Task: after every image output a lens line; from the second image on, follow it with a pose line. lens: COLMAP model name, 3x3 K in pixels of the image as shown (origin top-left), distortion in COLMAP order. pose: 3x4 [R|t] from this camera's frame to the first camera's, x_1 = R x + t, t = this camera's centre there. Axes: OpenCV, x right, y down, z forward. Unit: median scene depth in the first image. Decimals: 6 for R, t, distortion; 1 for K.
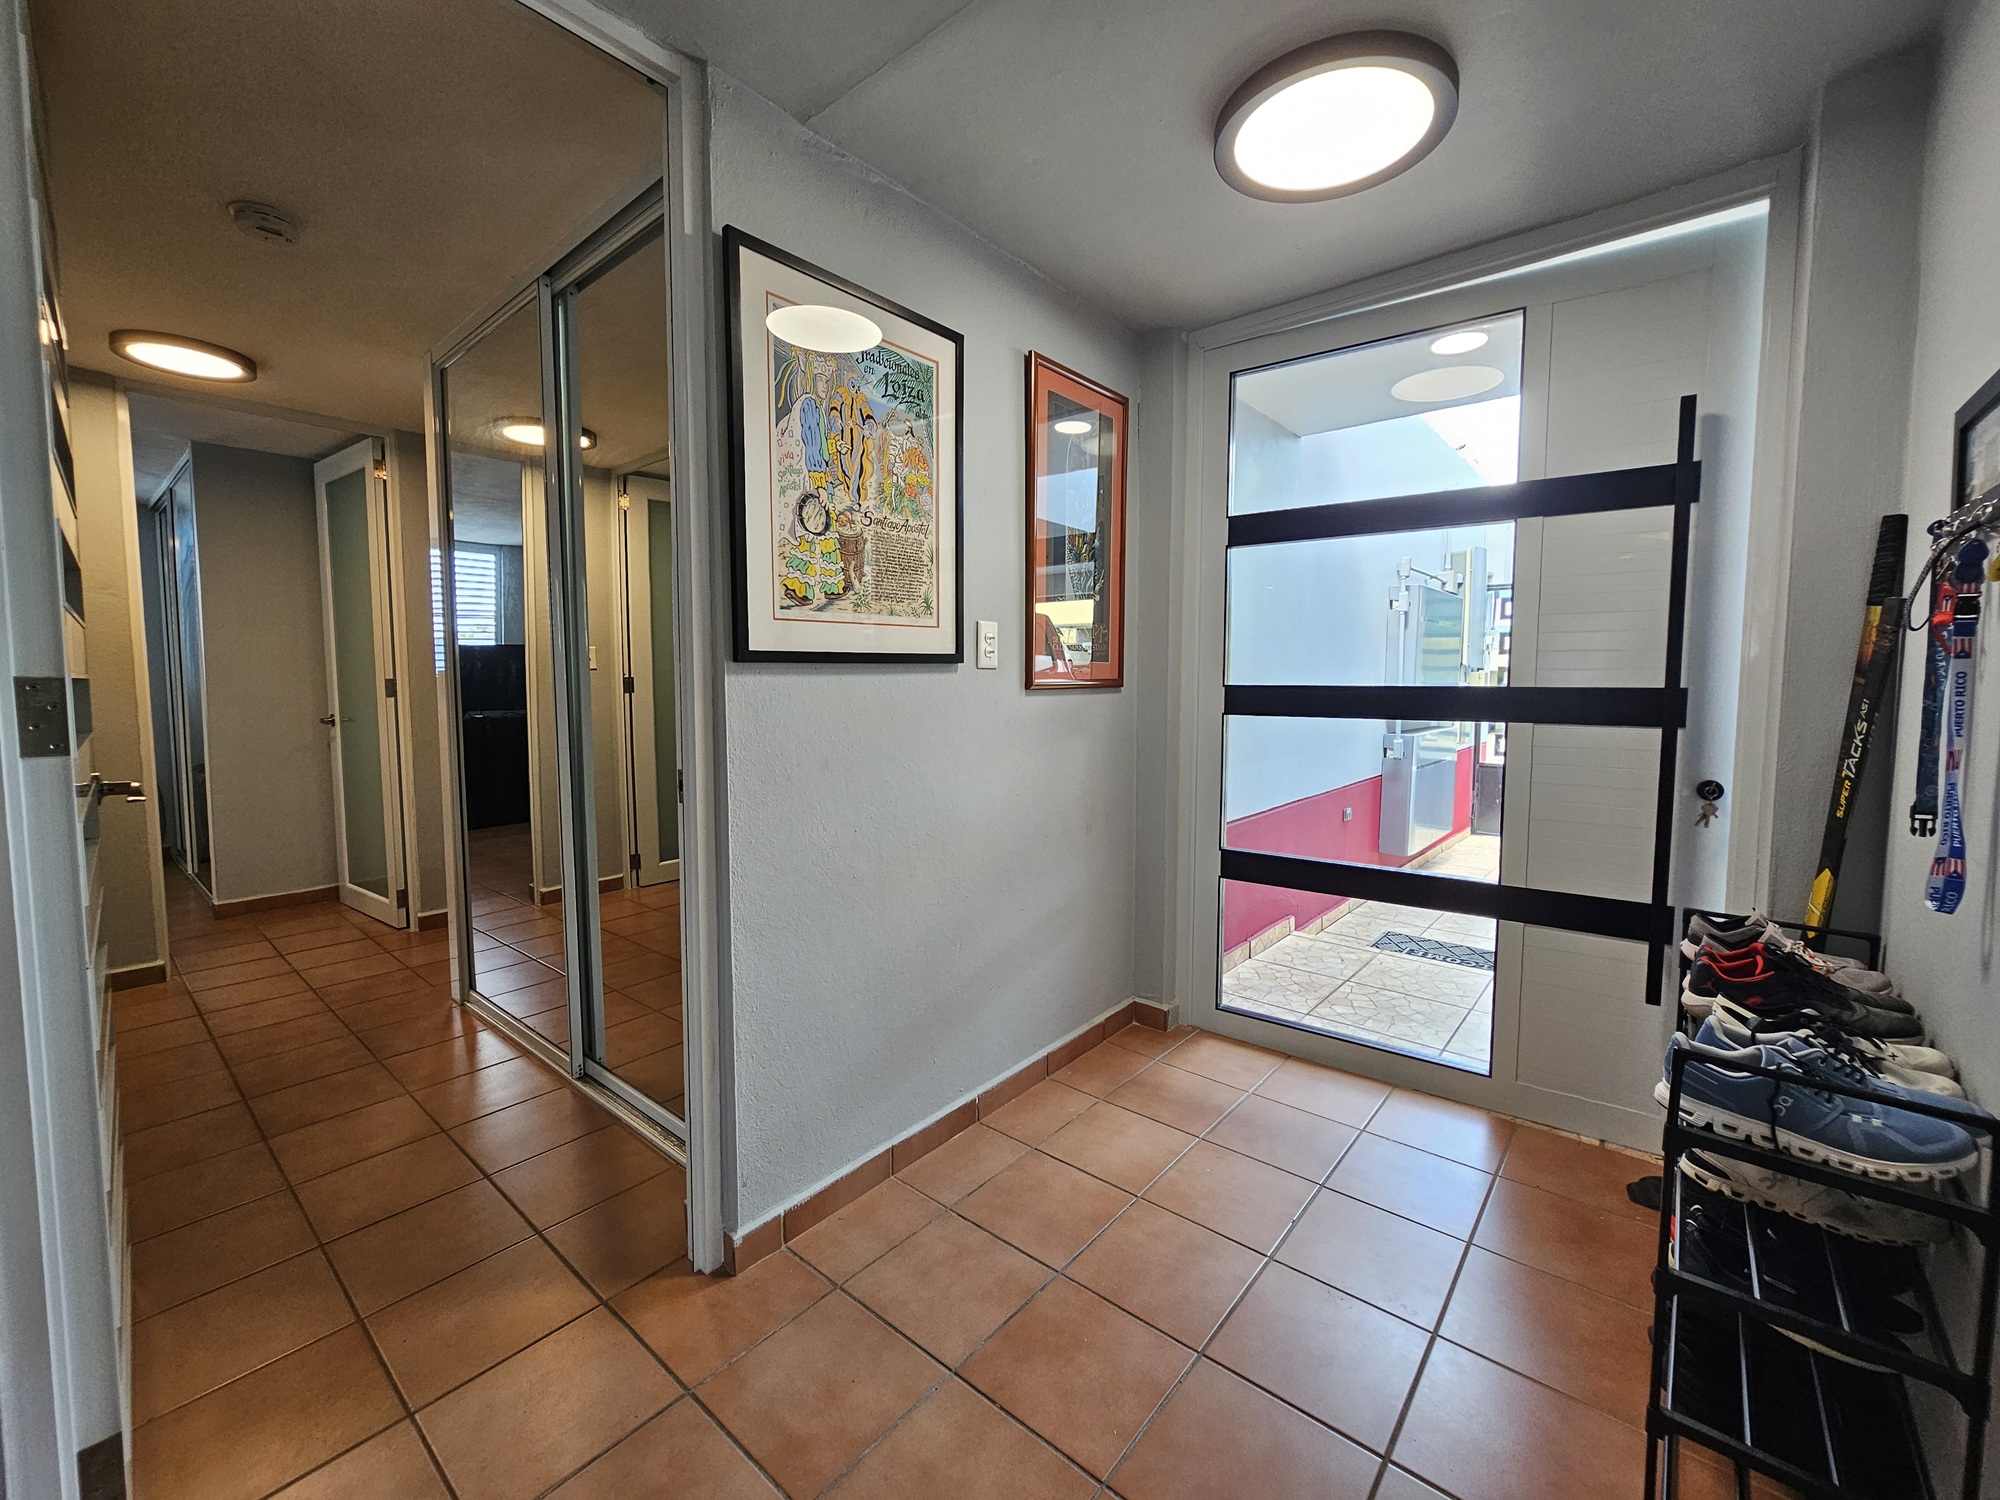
lens RADIAL K [[819.9, 0, 1001.8], [0, 819.9, 735.1], [0, 0, 1]] dist [-0.007580, 0.001162]
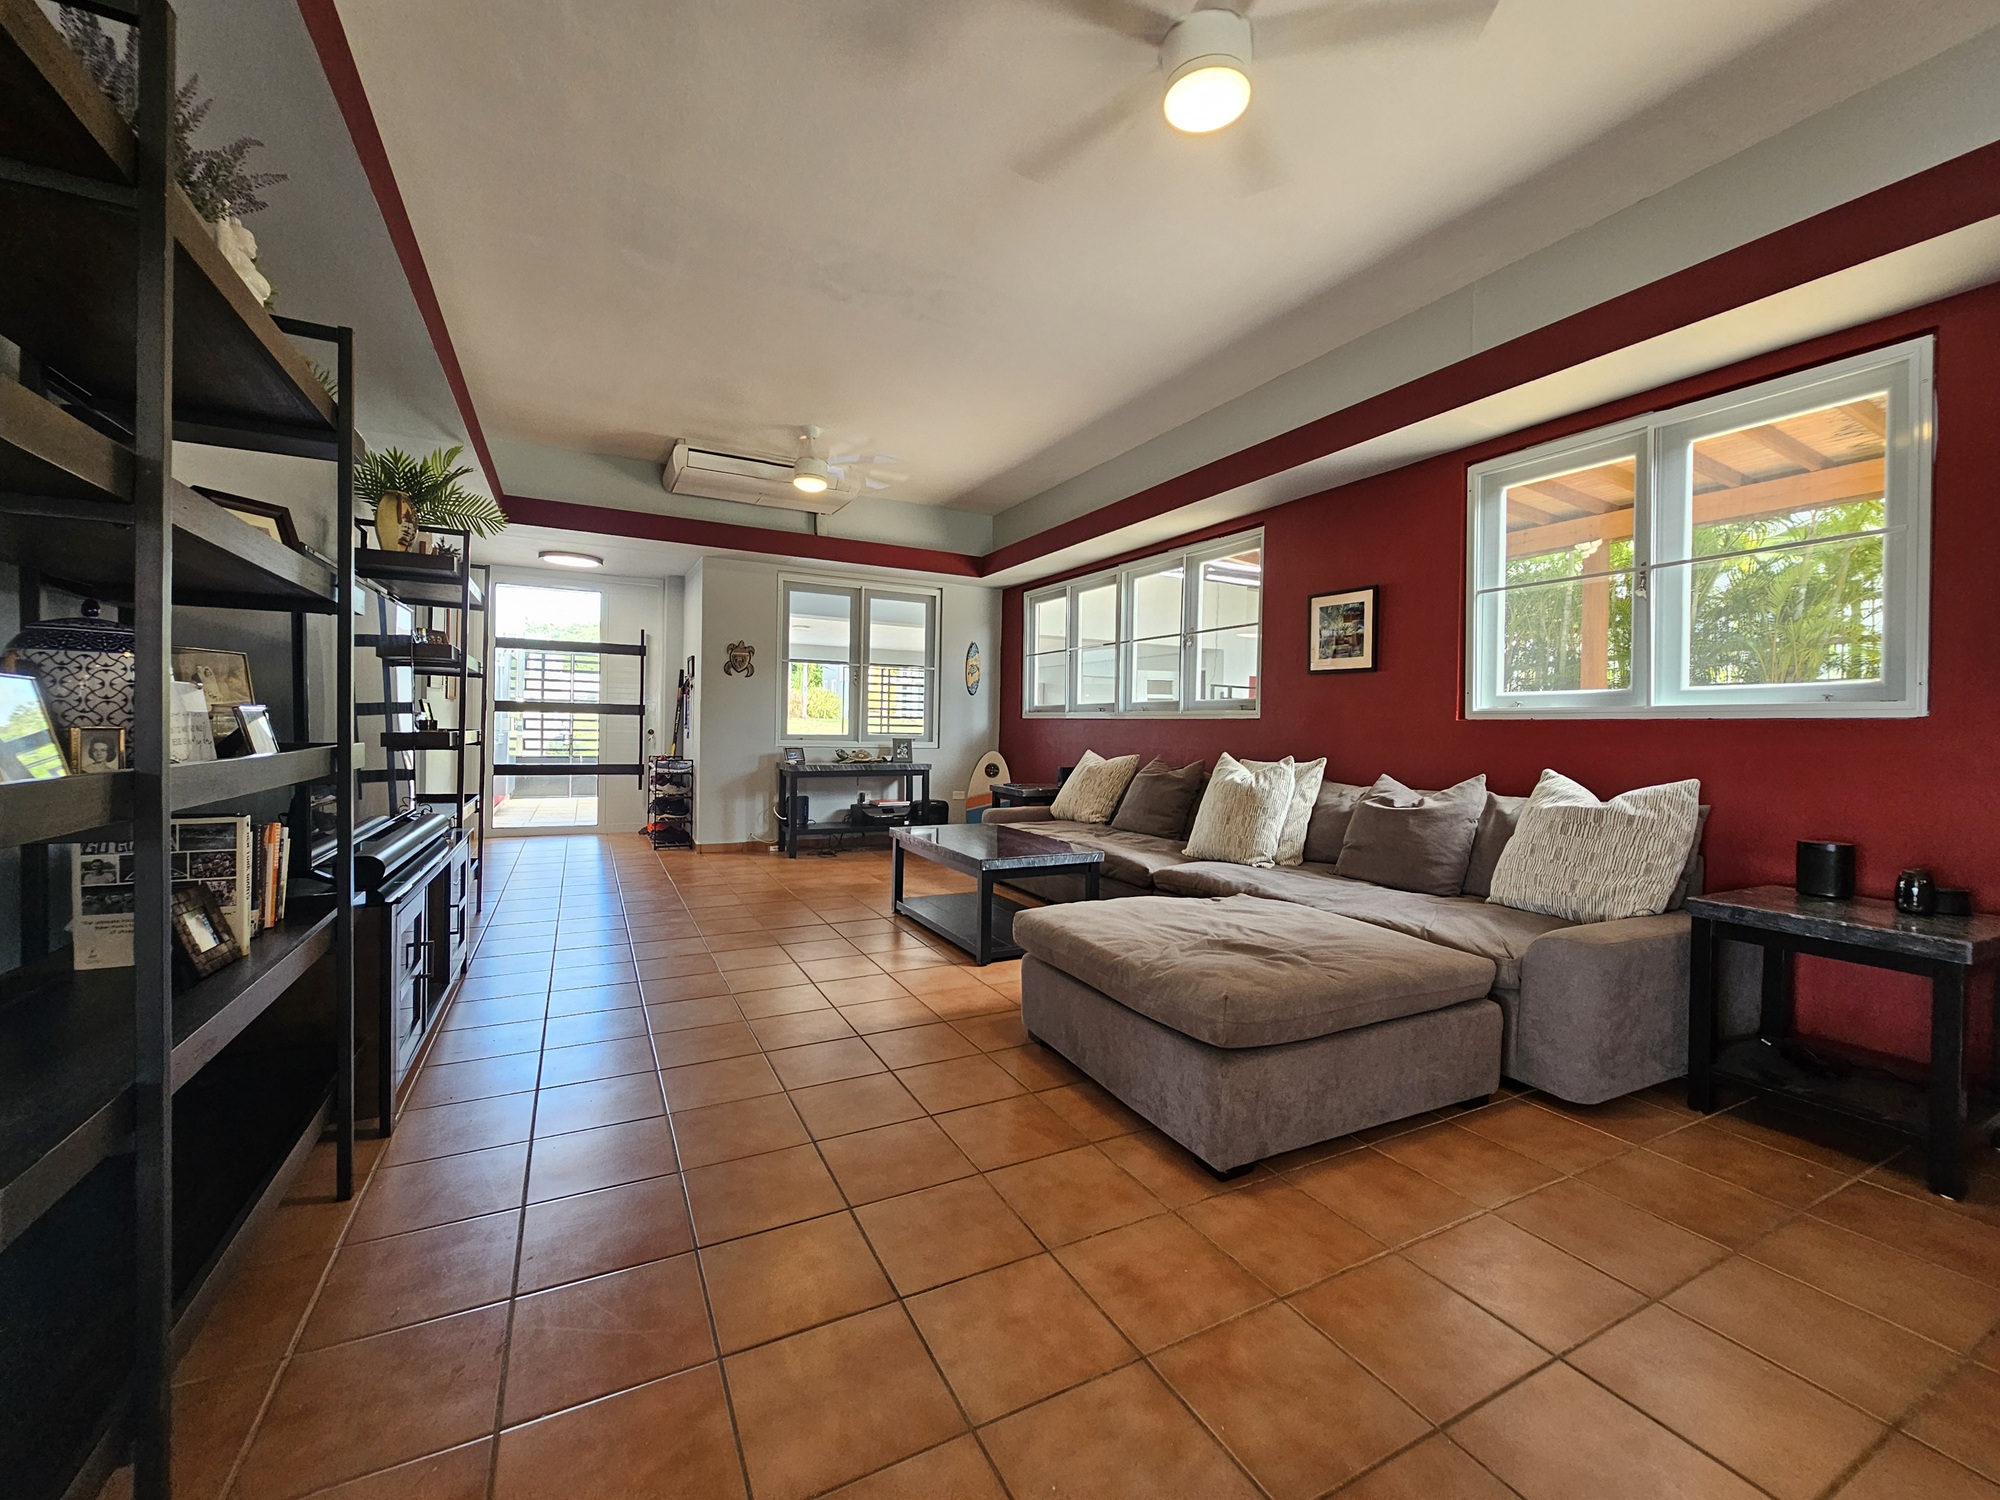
lens RADIAL K [[819.9, 0, 998.3], [0, 819.9, 753.5], [0, 0, 1]] dist [-0.007580, 0.001162]
pose [[0.376756, -0.013920, 0.926208, -1.990385], [0.050963, 0.998684, -0.005722, 0.262238], [-0.924910, 0.049358, 0.376969, -1.877665]]
